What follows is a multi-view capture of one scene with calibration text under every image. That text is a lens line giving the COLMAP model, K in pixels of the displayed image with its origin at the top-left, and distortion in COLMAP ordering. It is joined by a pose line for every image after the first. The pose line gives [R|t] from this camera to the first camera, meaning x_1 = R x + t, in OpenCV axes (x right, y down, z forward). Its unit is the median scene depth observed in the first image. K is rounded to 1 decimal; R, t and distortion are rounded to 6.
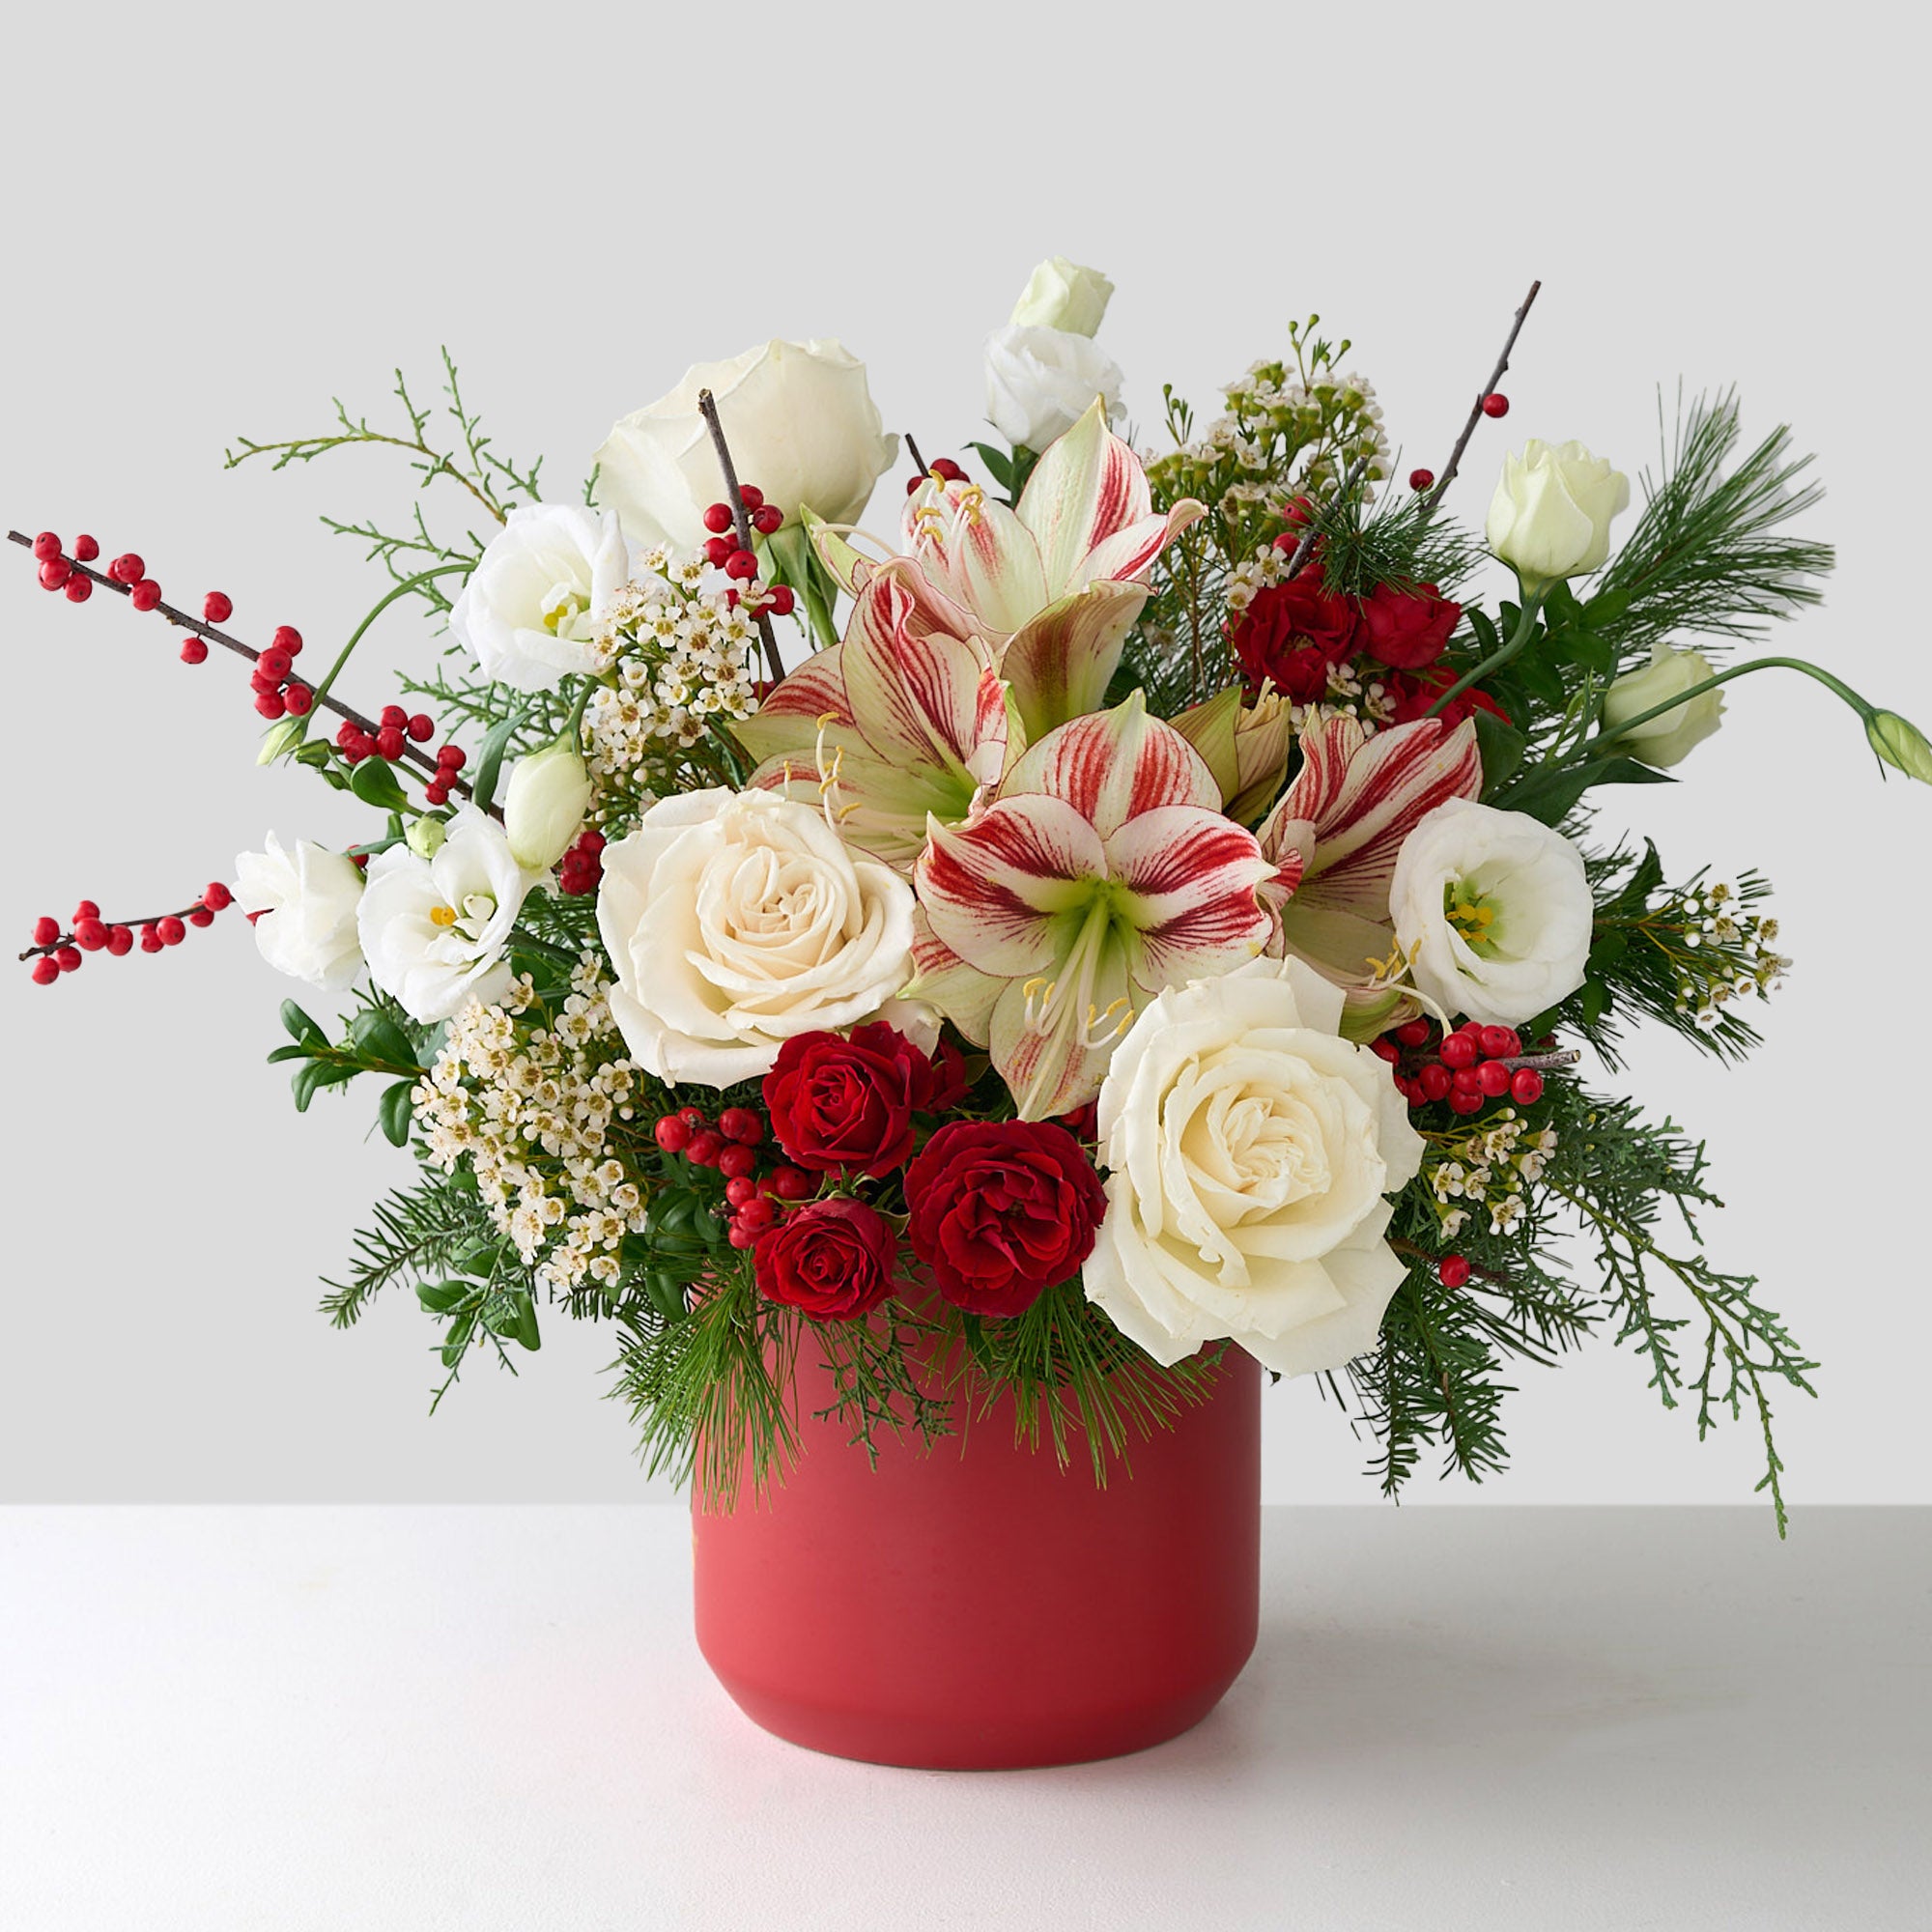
lens RADIAL K [[5430.8, 0, 966.0], [0, 5430.8, 966.0], [0, 0, 1]] dist [-0.837097, 10.784435]
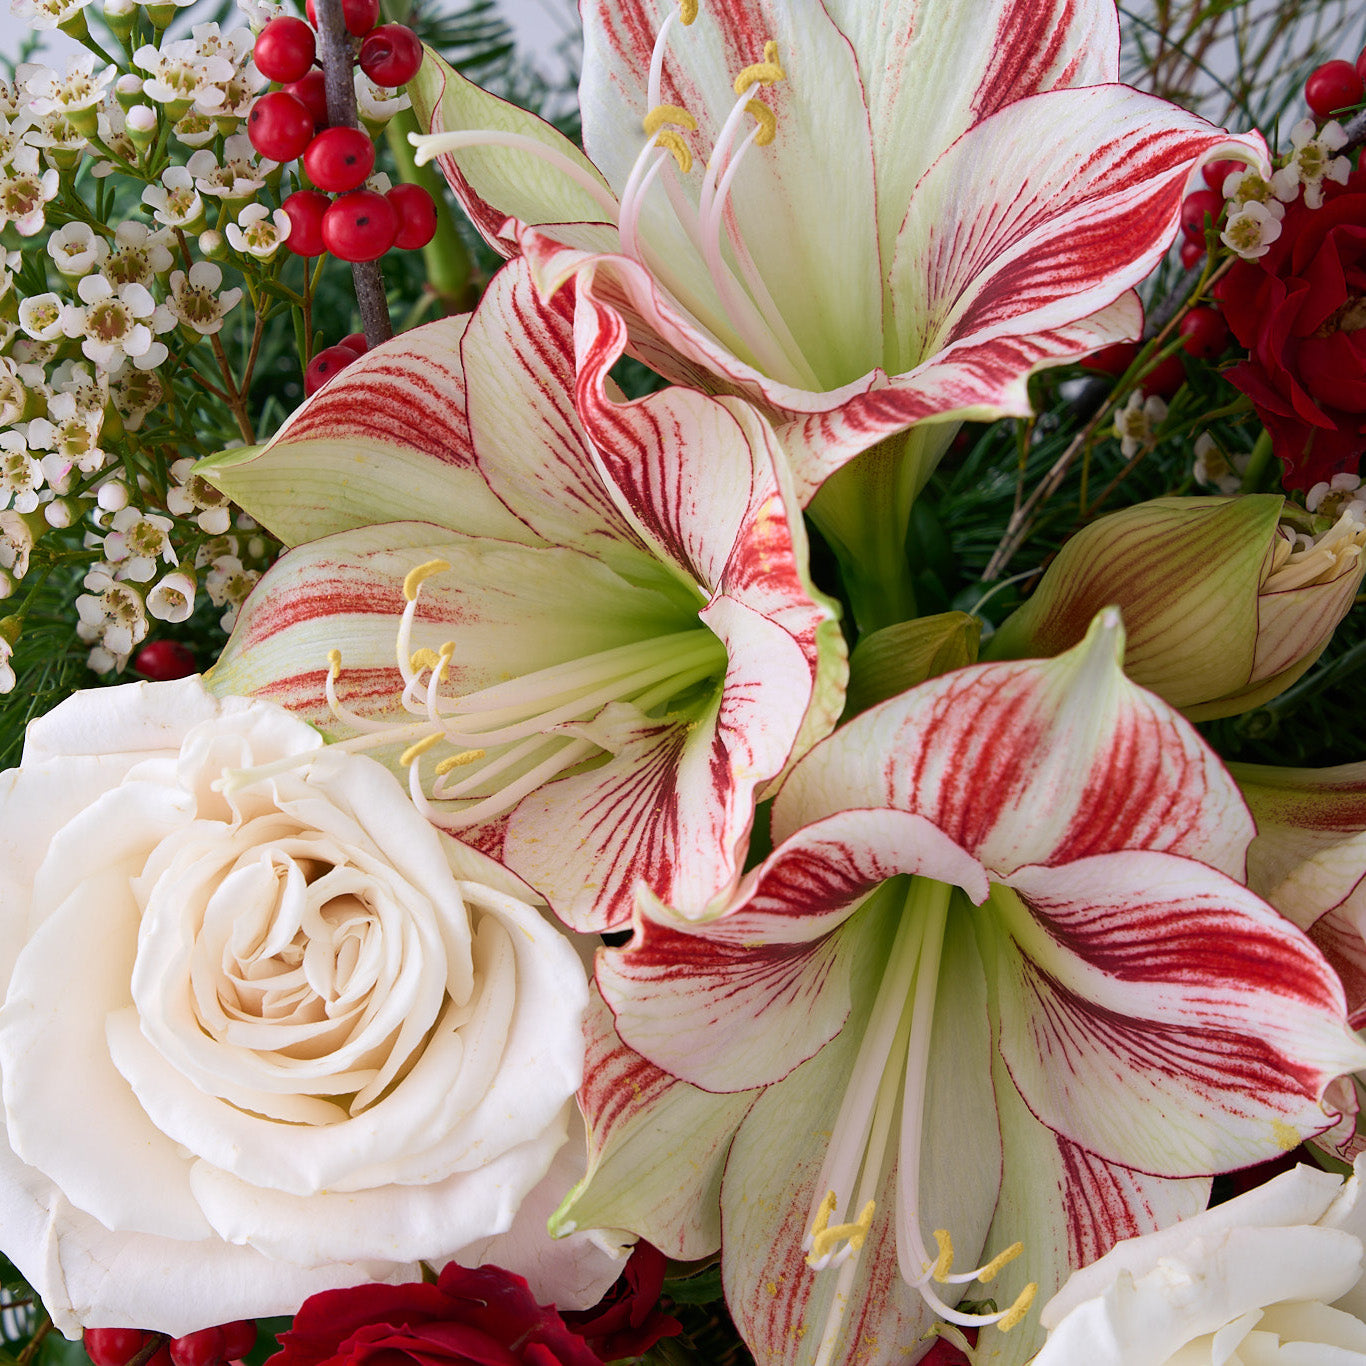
lens RADIAL K [[3839.8, 0, 683.0], [0, 3839.8, 683.0], [0, 0, 1]] dist [-0.837097, 10.784435]
pose [[0.995644, 0.048516, 0.079614, -0.029373], [-0.074202, 0.929369, 0.361619, -0.158541], [-0.056446, -0.365951, 0.928921, 0.697754]]
